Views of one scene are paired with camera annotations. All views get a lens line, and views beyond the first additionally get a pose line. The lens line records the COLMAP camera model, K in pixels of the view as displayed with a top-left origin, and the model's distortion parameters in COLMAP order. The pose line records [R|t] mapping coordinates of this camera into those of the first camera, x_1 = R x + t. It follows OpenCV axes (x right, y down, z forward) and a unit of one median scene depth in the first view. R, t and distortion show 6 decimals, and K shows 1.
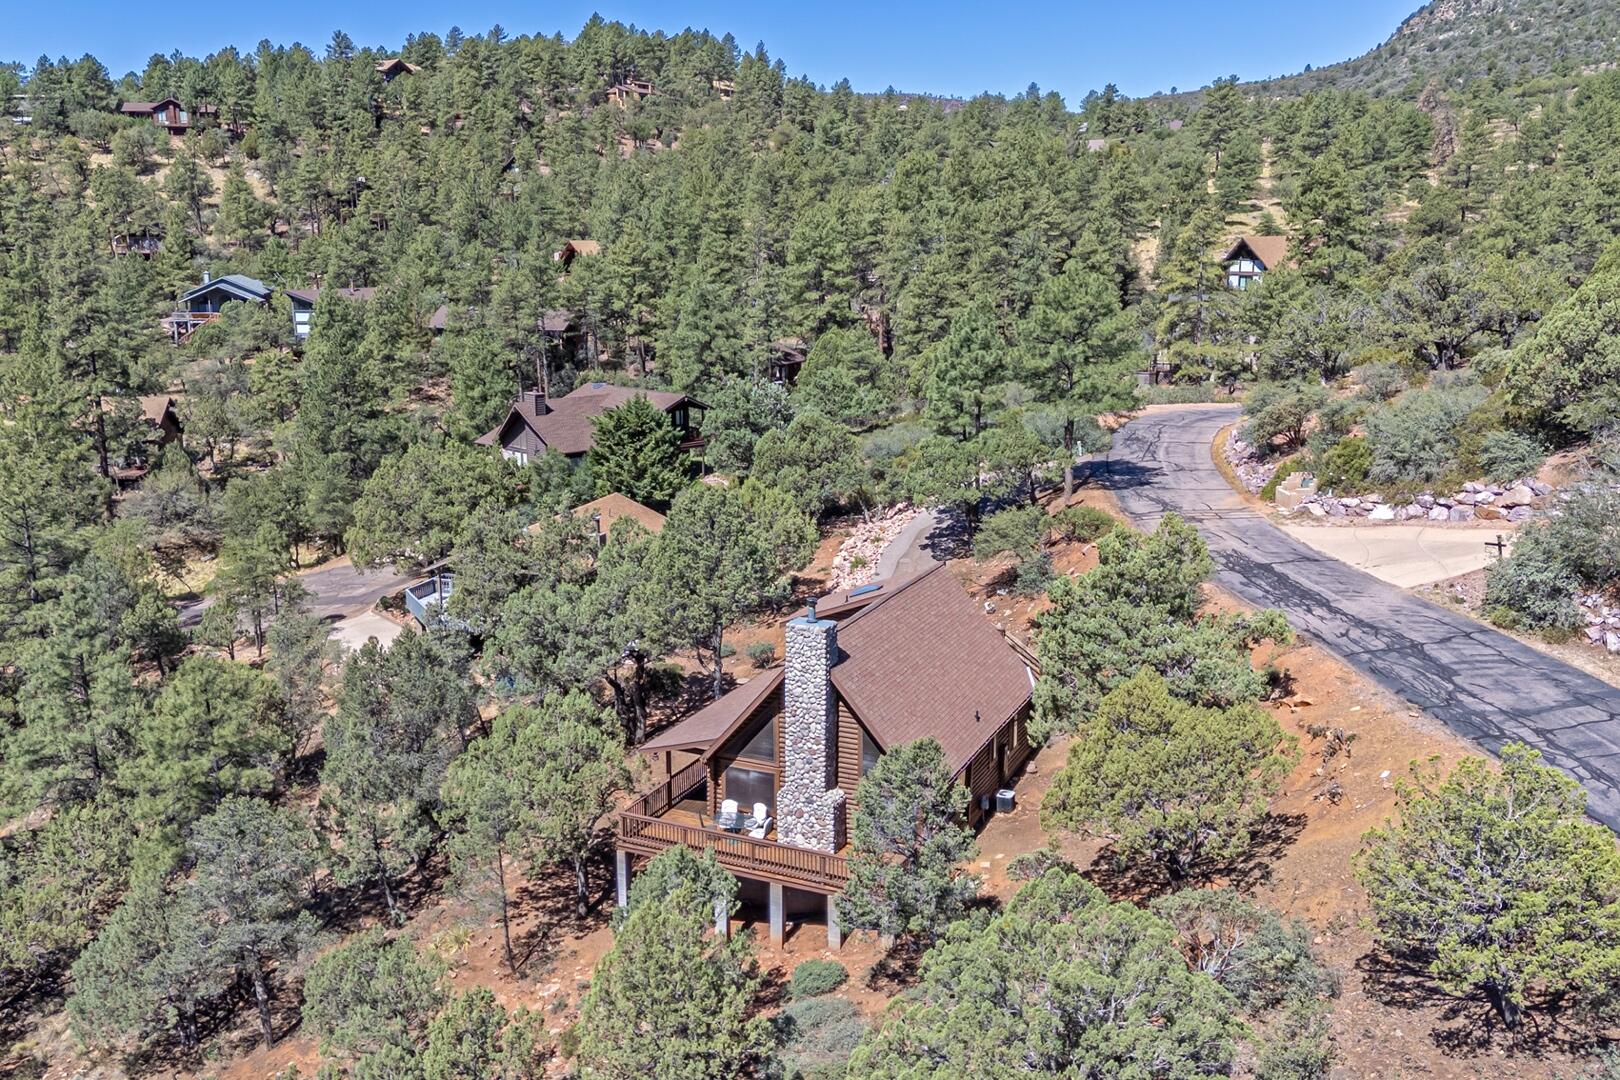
lens RADIAL K [[1389.8, 0, 810.0], [0, 1389.8, 540.0], [0, 0, 1]] dist [0.115295, -0.150595]
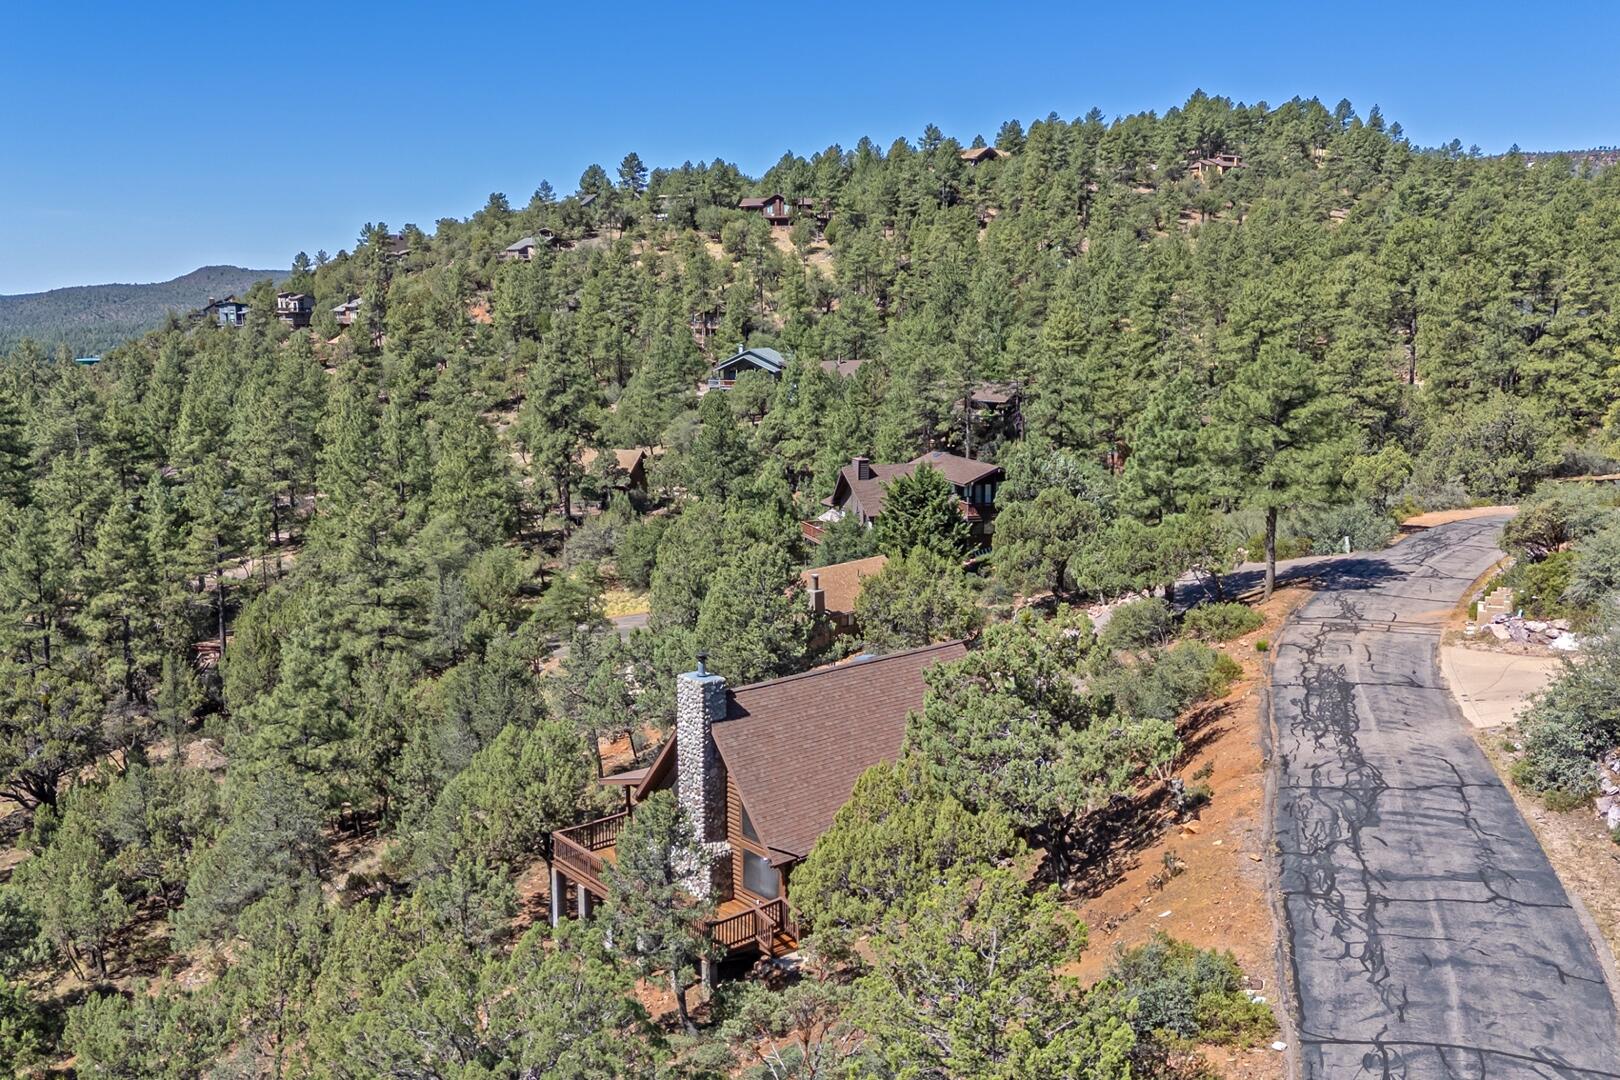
lens RADIAL K [[1389.8, 0, 810.0], [0, 1389.8, 540.0], [0, 0, 1]] dist [0.115295, -0.150595]
pose [[0.905890, 0.071596, -0.417417, 0.236375], [-0.093005, 0.995178, -0.031148, -0.008081], [0.413175, 0.067038, 0.908181, 0.037560]]
